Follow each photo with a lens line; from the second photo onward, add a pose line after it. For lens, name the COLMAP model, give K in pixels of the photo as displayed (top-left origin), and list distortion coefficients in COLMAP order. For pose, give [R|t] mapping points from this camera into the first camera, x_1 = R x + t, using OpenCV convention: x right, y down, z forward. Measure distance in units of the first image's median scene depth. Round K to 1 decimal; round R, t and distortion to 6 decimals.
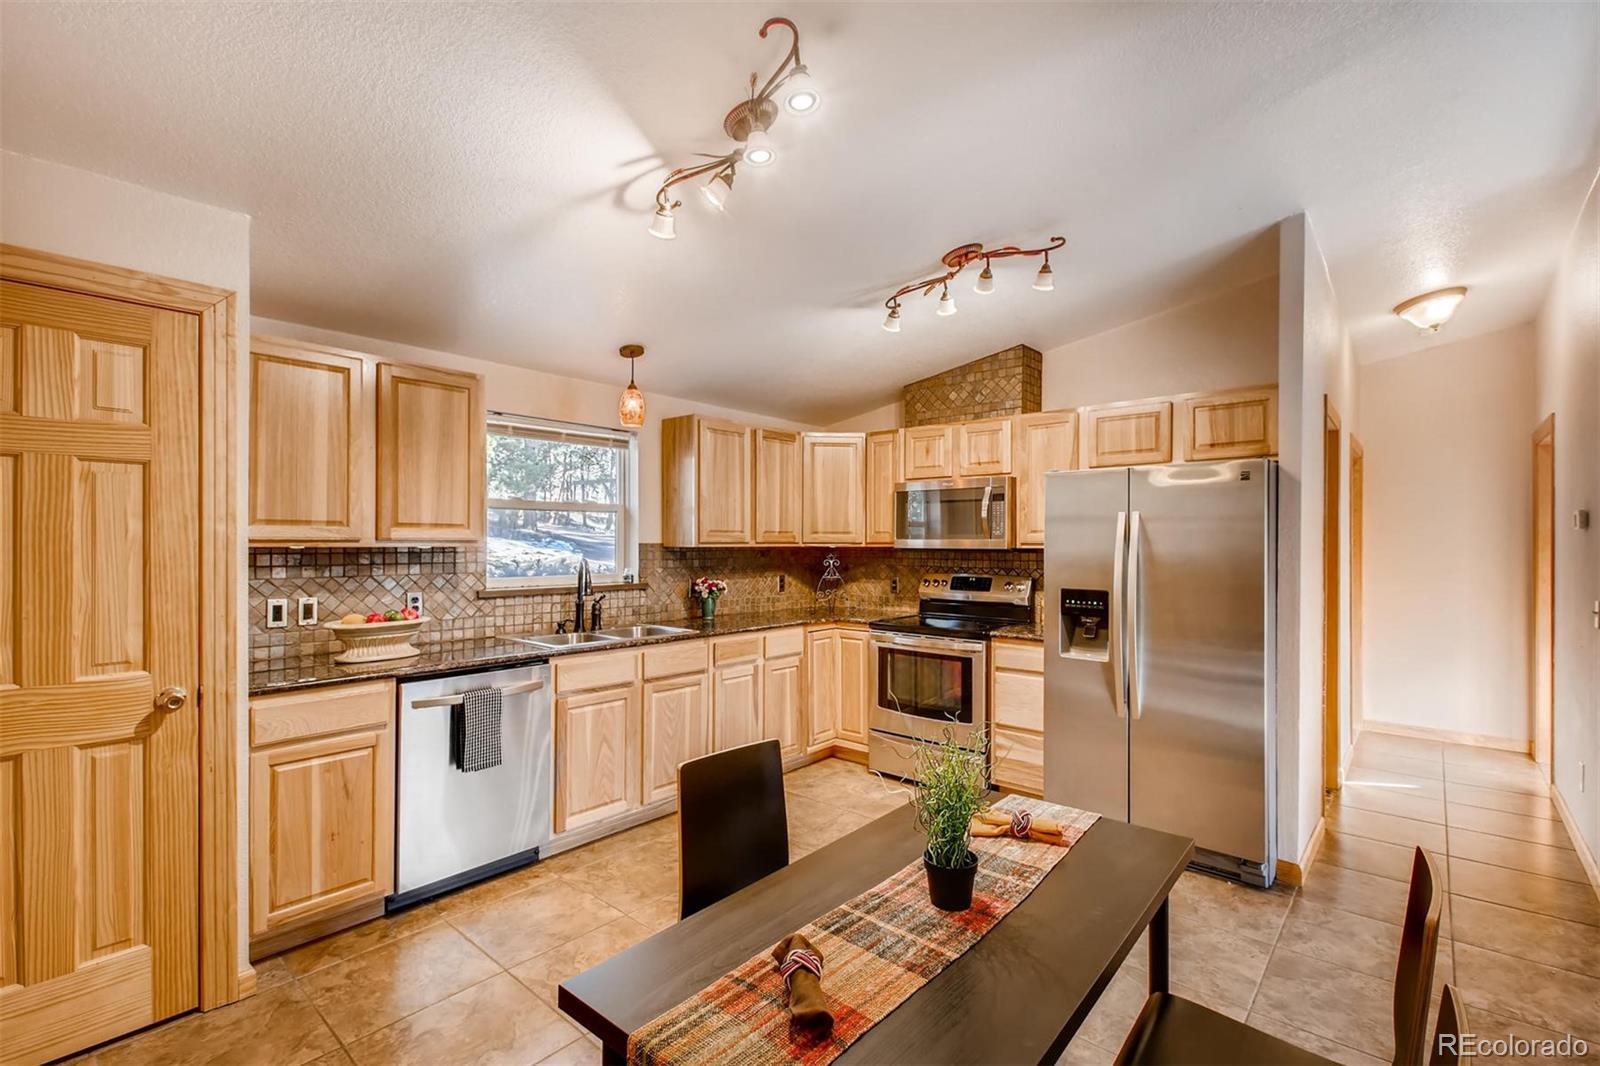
lens RADIAL K [[704.4, 0, 797.8], [0, 704.4, 540.2], [0, 0, 1]] dist [0.009207, -0.002808]
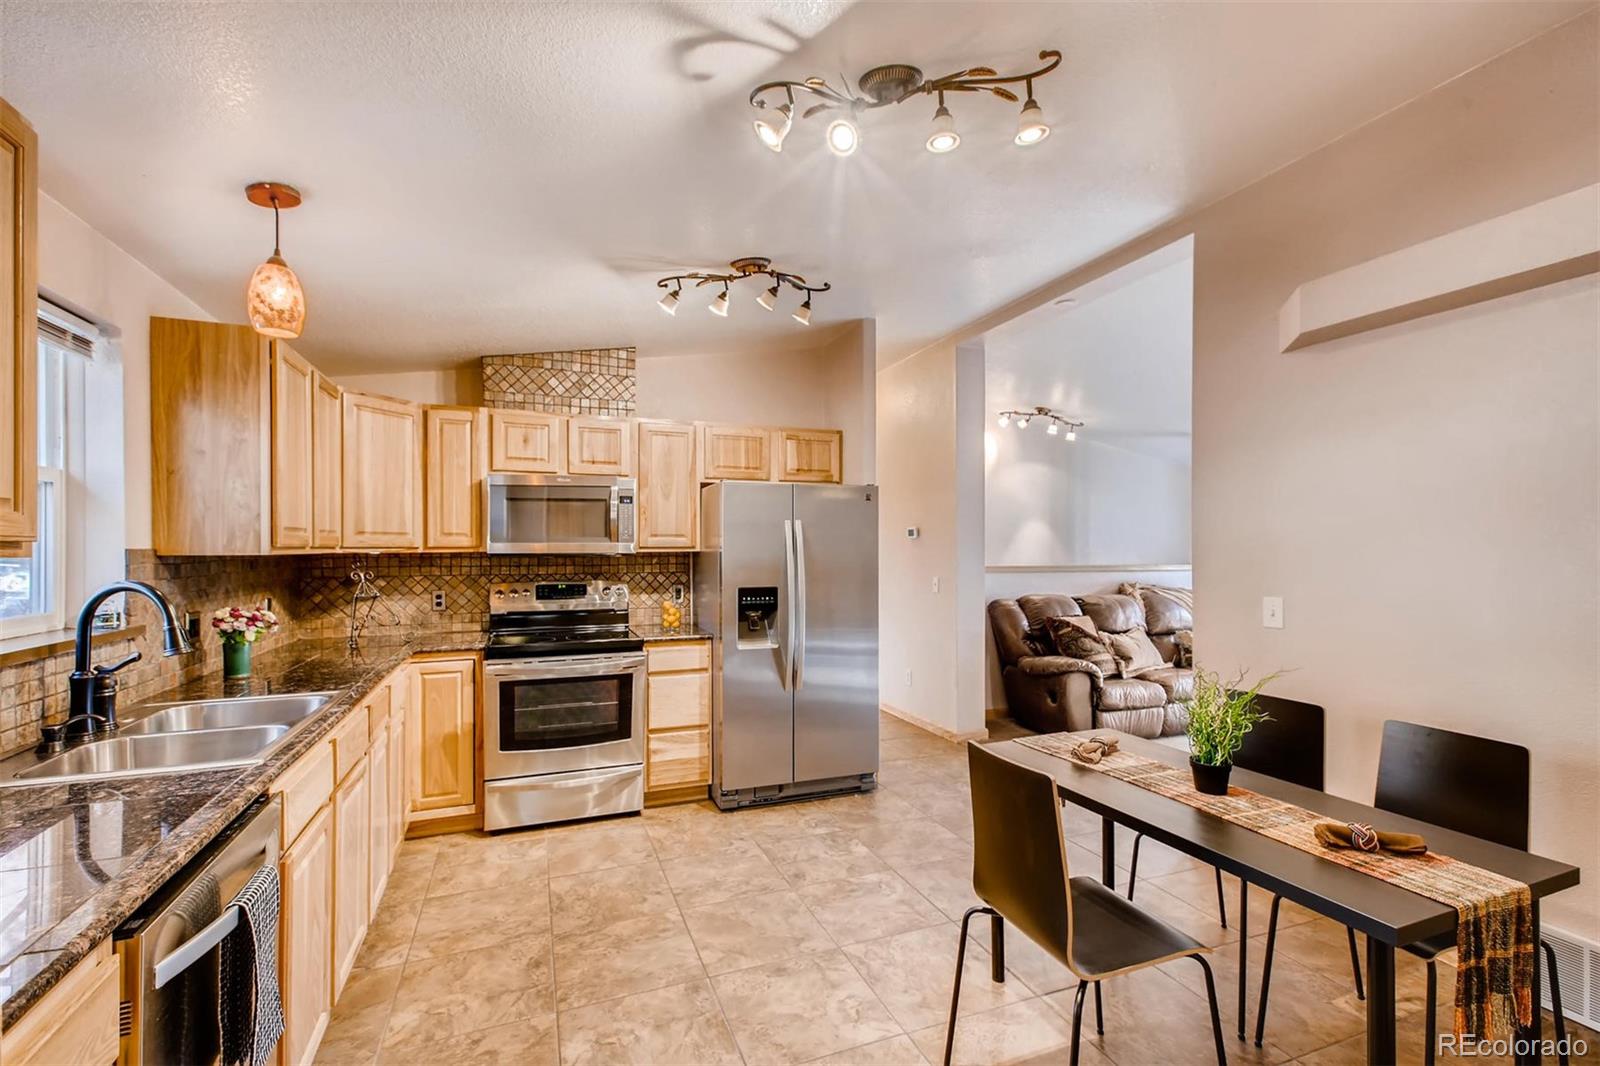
lens RADIAL K [[704.4, 0, 794.1], [0, 704.4, 543.7], [0, 0, 1]] dist [0.009207, -0.002808]
pose [[0.466560, 0.001471, 0.884489, -0.502737], [0.000587, 0.999998, -0.001973, 0.002132], [-0.884490, 0.001440, 0.466558, 0.368215]]
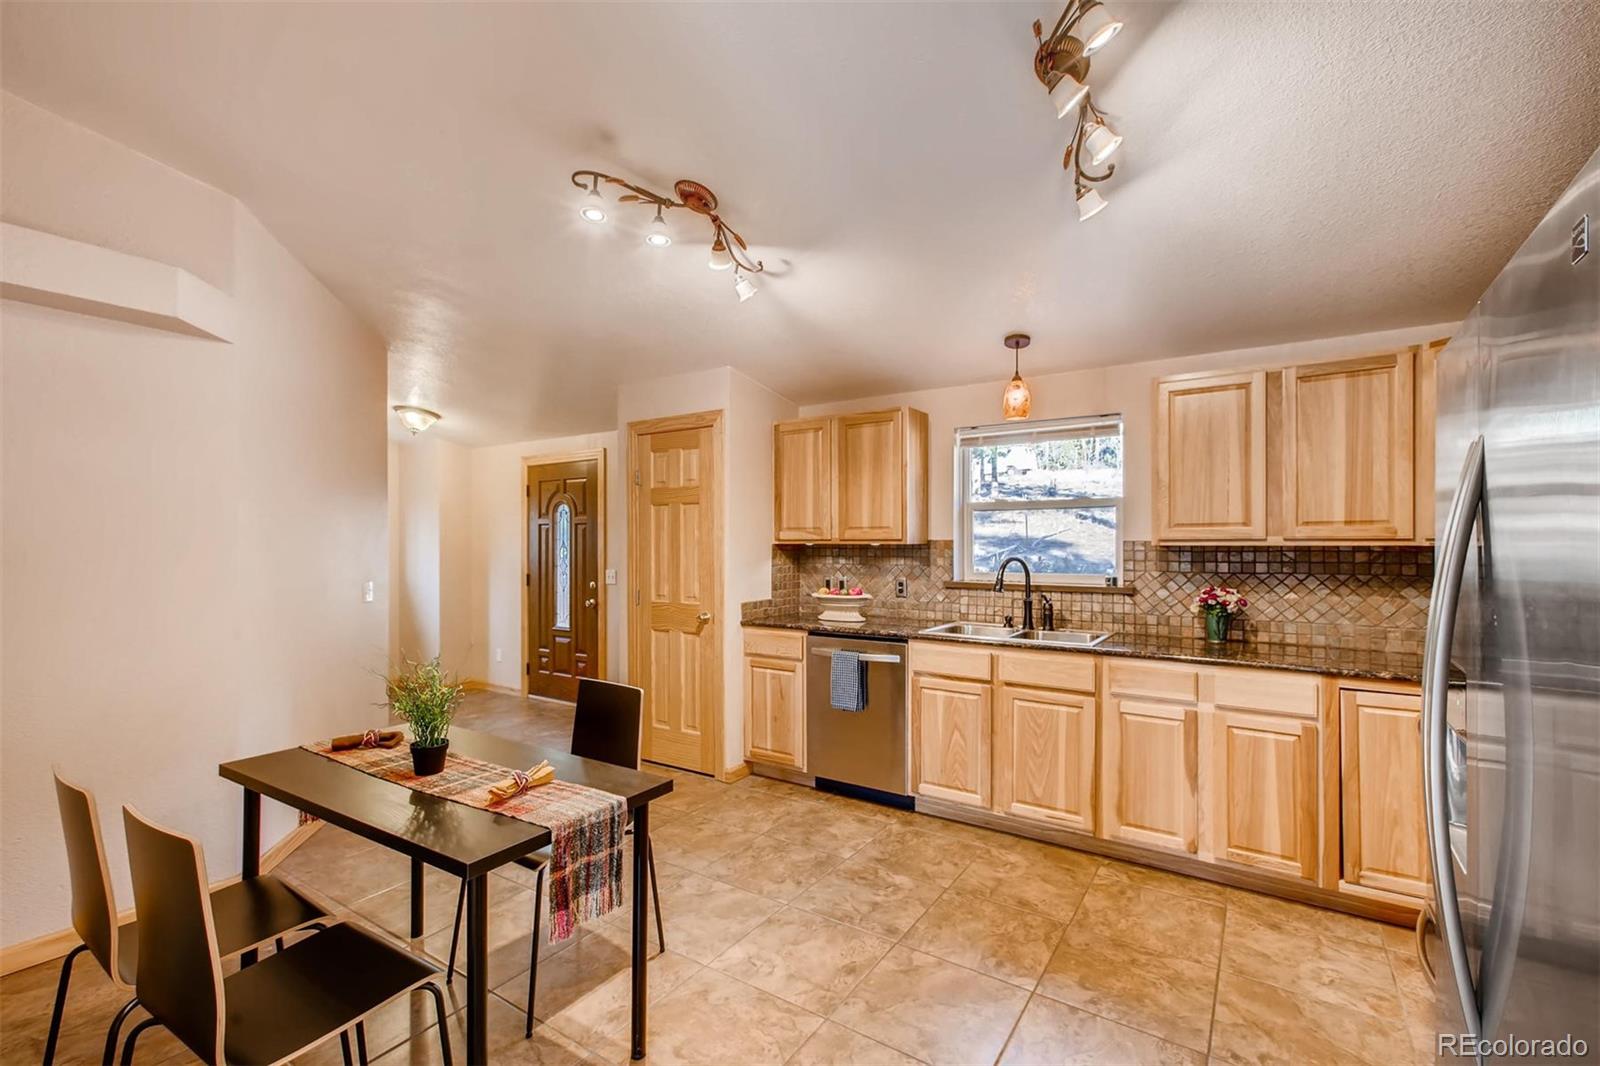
lens RADIAL K [[704.4, 0, 807.0], [0, 704.4, 541.1], [0, 0, 1]] dist [0.009207, -0.002808]
pose [[0.145505, -0.003268, -0.989352, 0.638961], [0.003289, 0.999991, -0.002819, 0.005995], [0.989352, -0.002843, 0.145515, 0.543382]]
